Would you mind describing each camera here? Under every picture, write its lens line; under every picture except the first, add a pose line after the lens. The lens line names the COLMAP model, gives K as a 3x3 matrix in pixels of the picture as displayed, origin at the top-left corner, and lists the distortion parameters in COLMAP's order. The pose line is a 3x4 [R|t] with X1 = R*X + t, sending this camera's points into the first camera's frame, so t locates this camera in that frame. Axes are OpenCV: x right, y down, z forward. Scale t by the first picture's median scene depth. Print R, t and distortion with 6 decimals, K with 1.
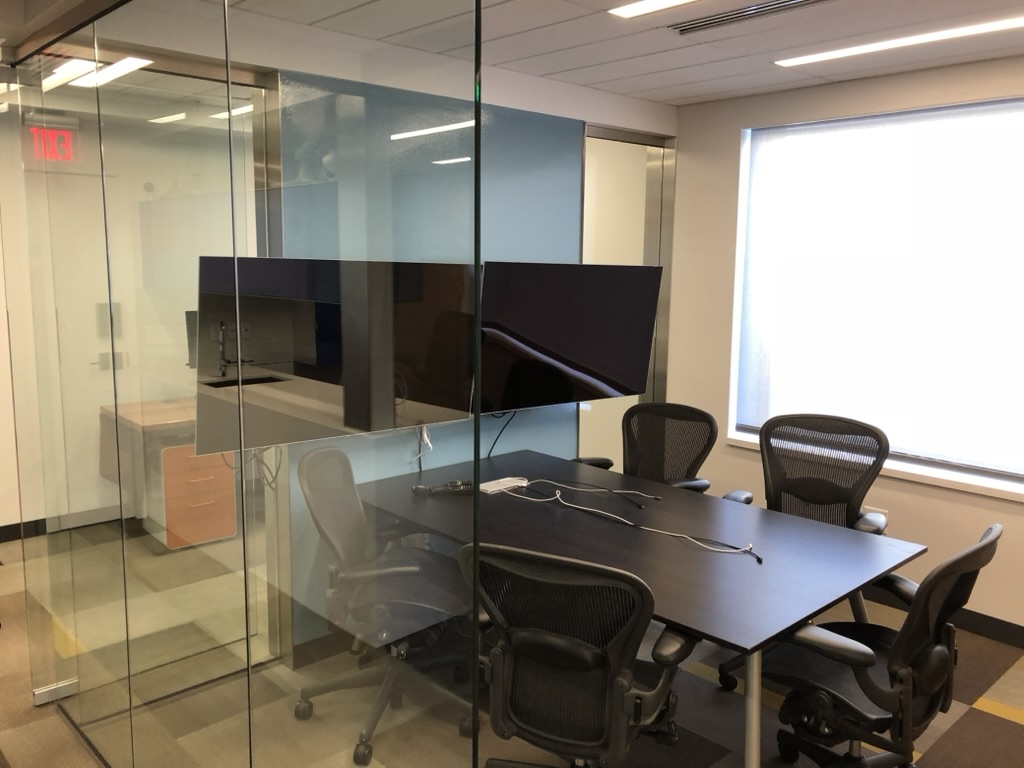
lens RADIAL K [[843.1, 0, 512.0], [0, 843.1, 384.0], [0, 0, 1]] dist [0.014117, 0.000739]
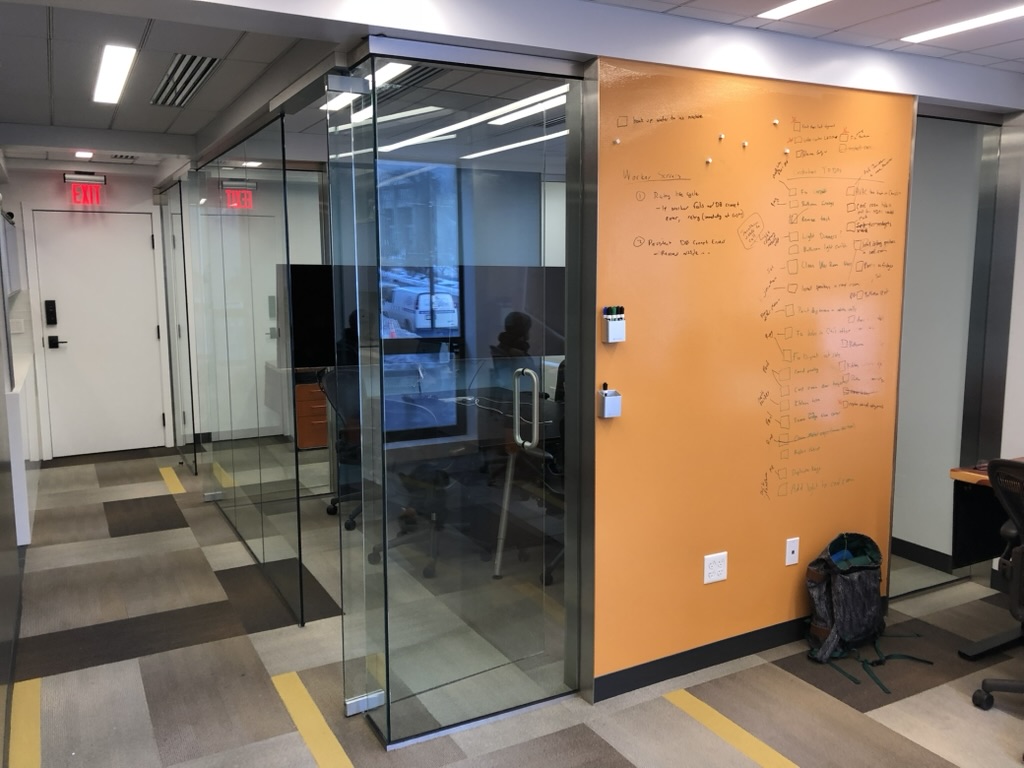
lens RADIAL K [[843.1, 0, 512.0], [0, 843.1, 384.0], [0, 0, 1]] dist [0.014117, 0.000739]
pose [[0.965479, 0.023057, -0.259460, 0.558035], [-0.024727, 0.999689, -0.003173, 0.099070], [0.259306, 0.009479, 0.965749, -0.617246]]
